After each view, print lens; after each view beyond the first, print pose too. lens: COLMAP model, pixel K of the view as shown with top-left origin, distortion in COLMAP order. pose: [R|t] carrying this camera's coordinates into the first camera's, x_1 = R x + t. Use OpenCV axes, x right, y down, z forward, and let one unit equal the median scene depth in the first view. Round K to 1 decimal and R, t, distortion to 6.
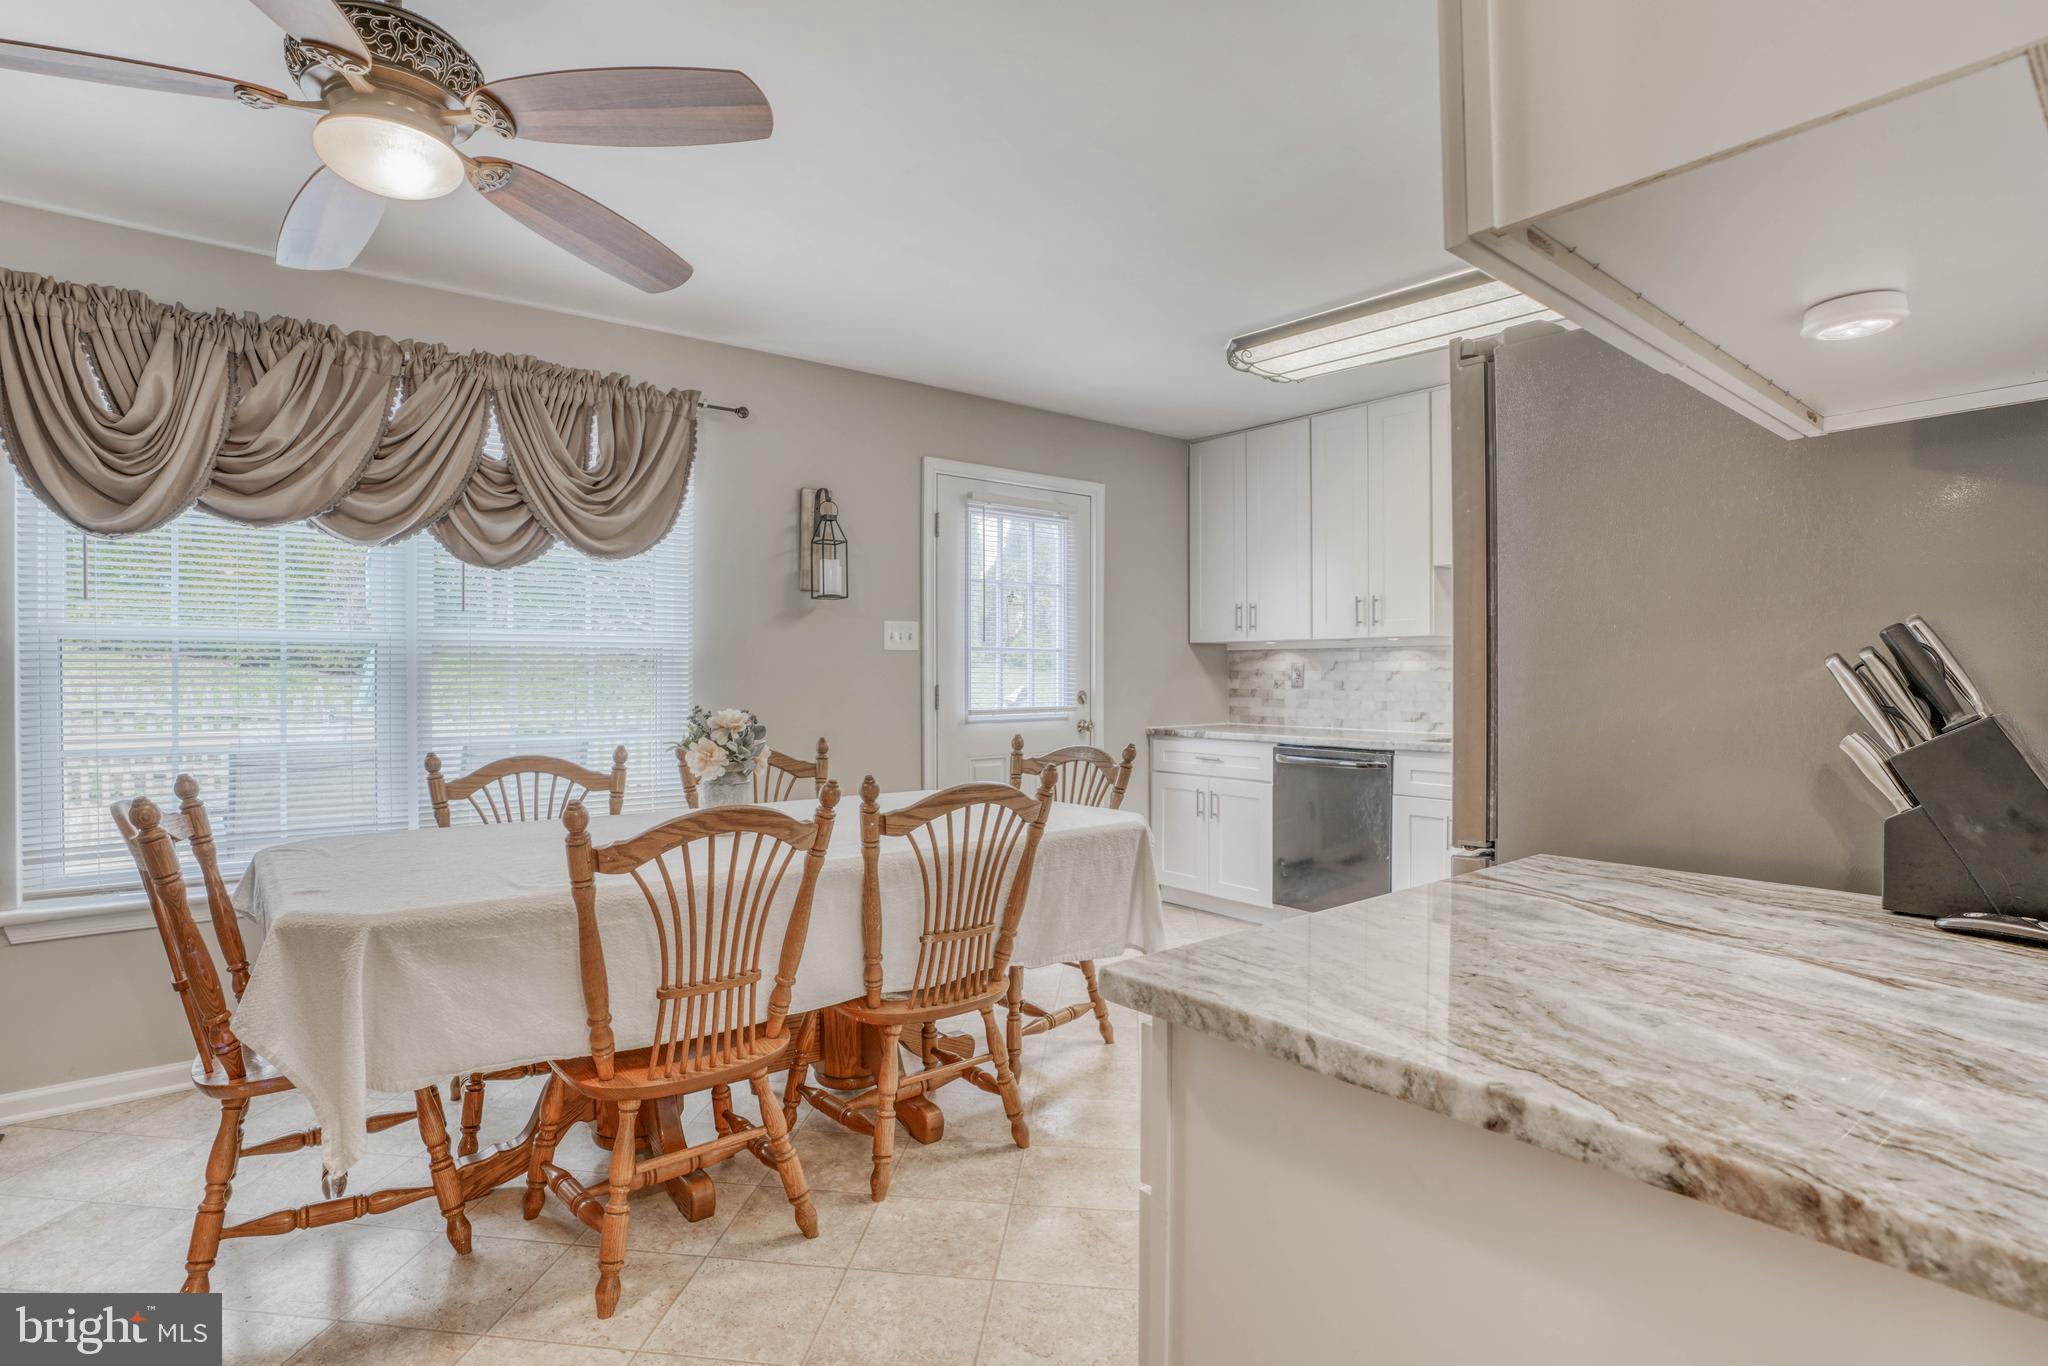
lens RADIAL K [[1009.7, 0, 1008.5], [0, 1009.7, 690.8], [0, 0, 1]] dist [-0.074321, 0.030258]
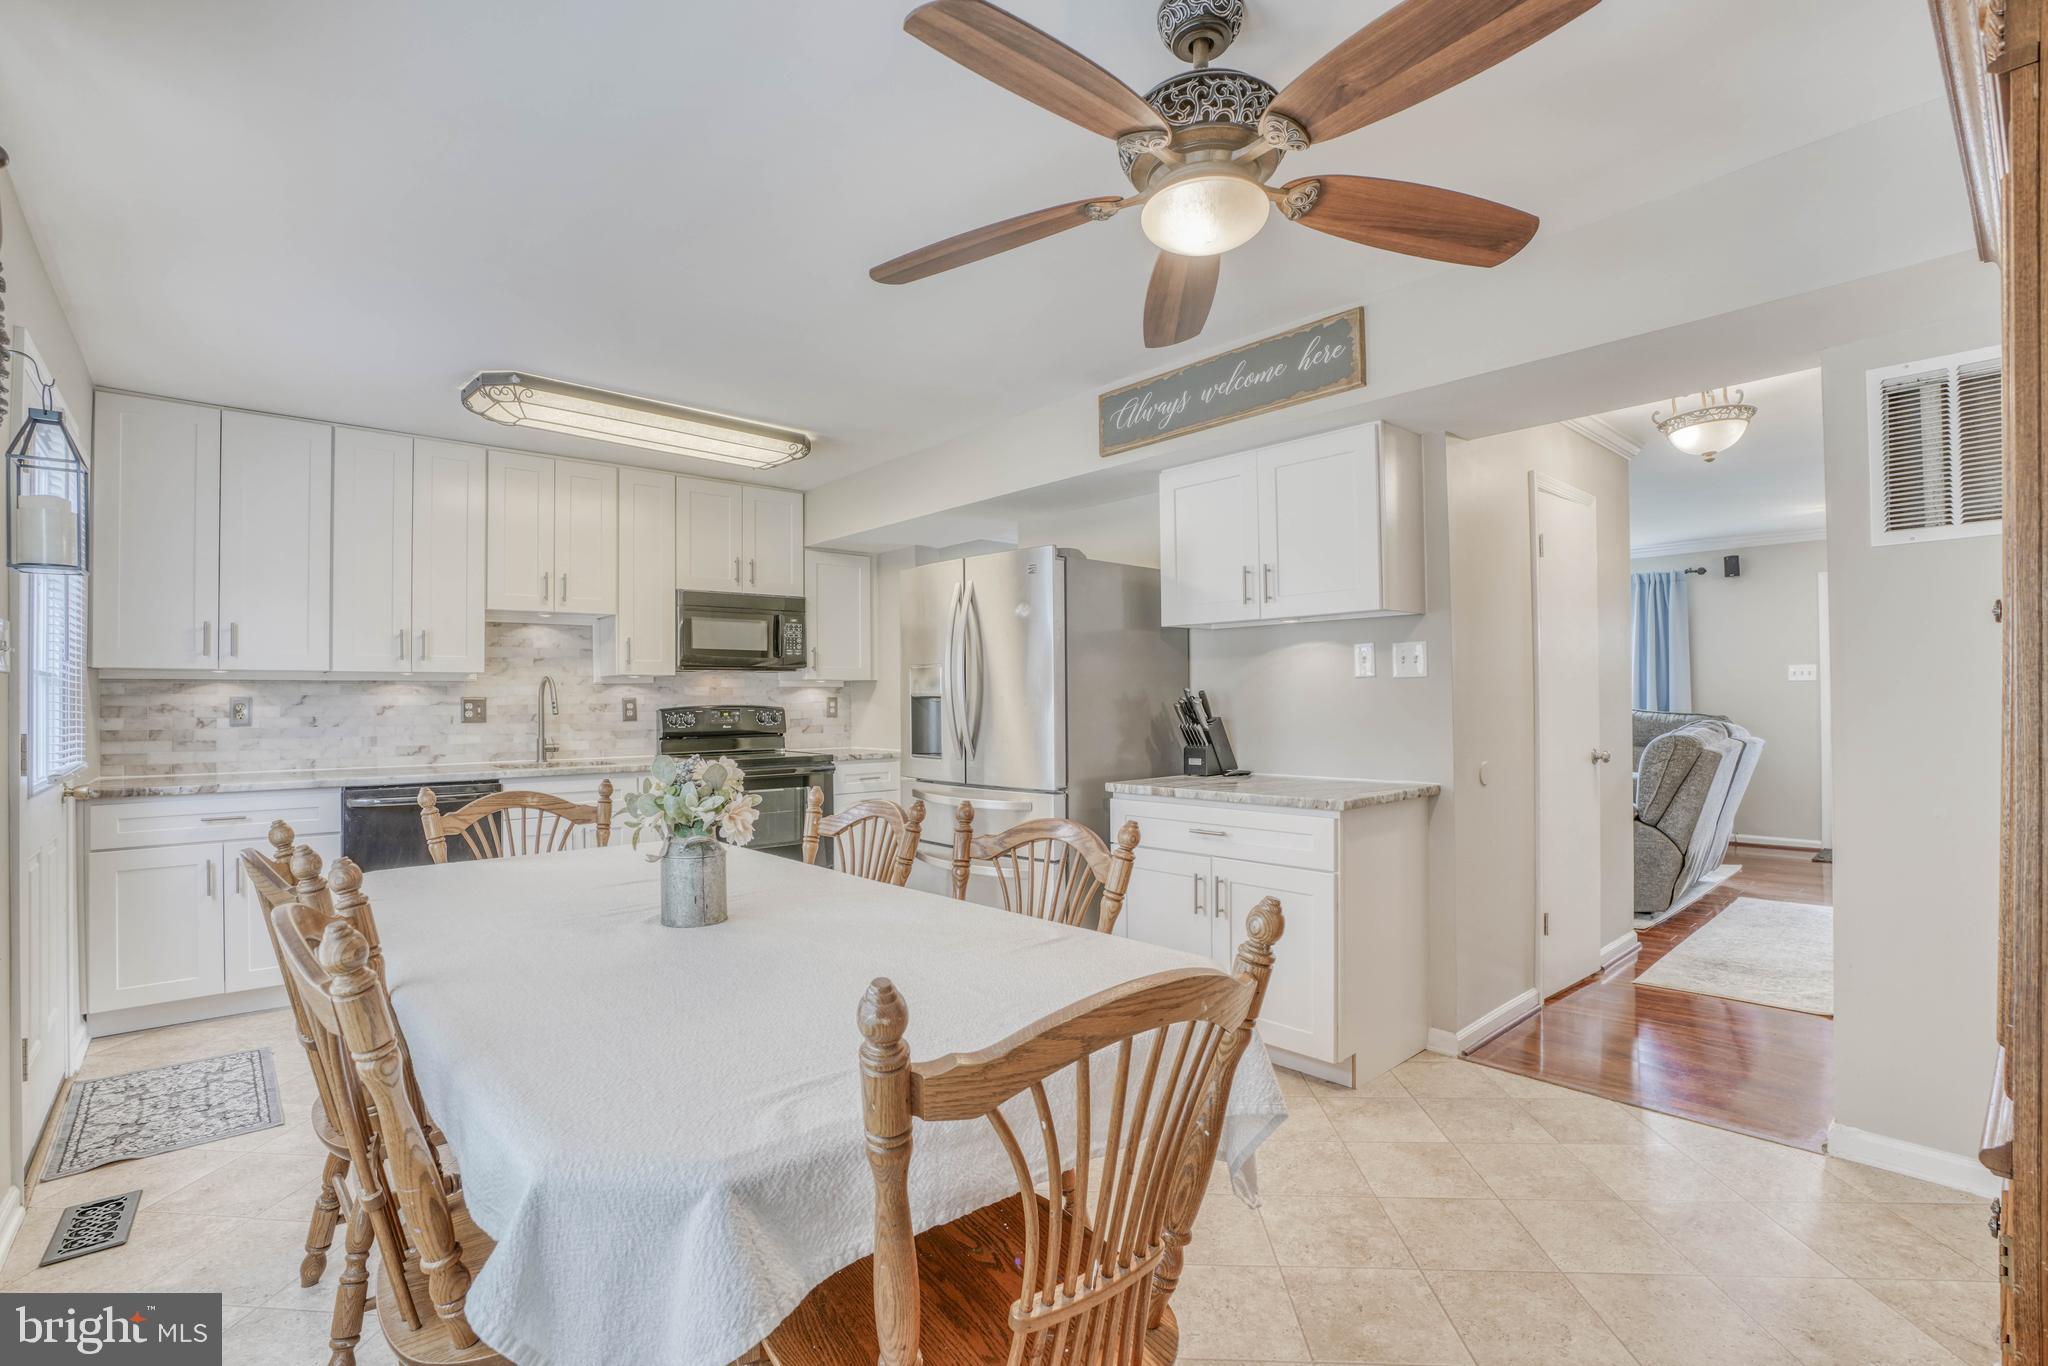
lens RADIAL K [[943.0, 0, 1006.7], [0, 943.0, 691.8], [0, 0, 1]] dist [-0.067702, 0.026173]
pose [[-0.044953, 0.011309, 0.998925, -0.833083], [0.023041, 0.999682, -0.010281, -0.015182], [-0.998723, 0.022554, -0.045199, 0.654892]]
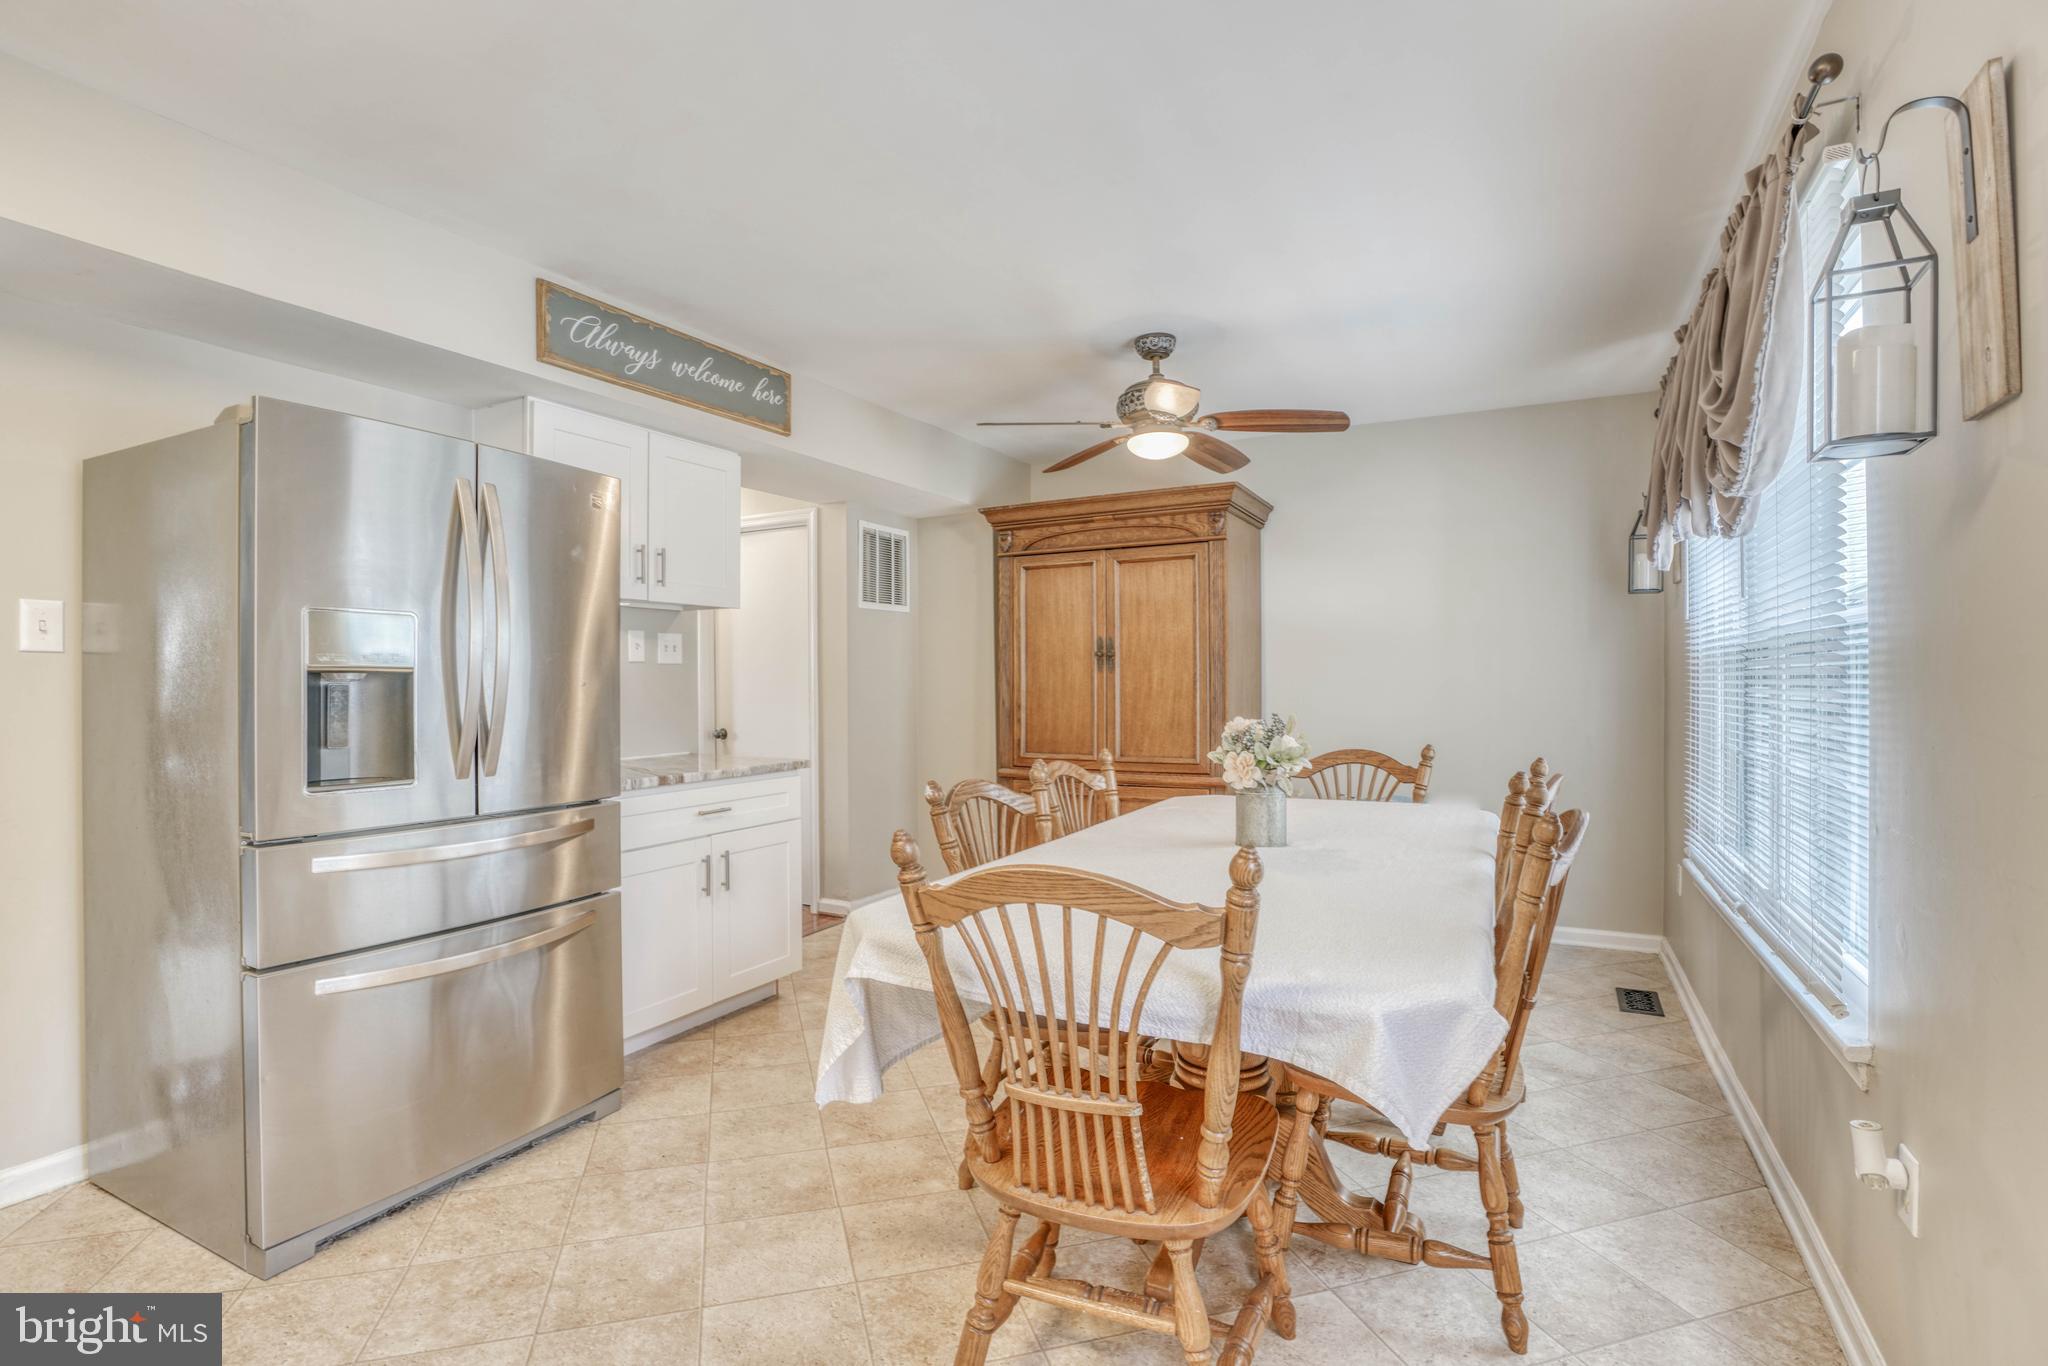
lens RADIAL K [[998.2, 0, 1010.5], [0, 998.2, 685.9], [0, 0, 1]] dist [-0.079923, 0.036982]
pose [[-0.919212, 0.006520, -0.393708, 0.274232], [0.000678, 0.999888, 0.014976, -0.022464], [0.393762, 0.013499, -0.919113, 1.498303]]
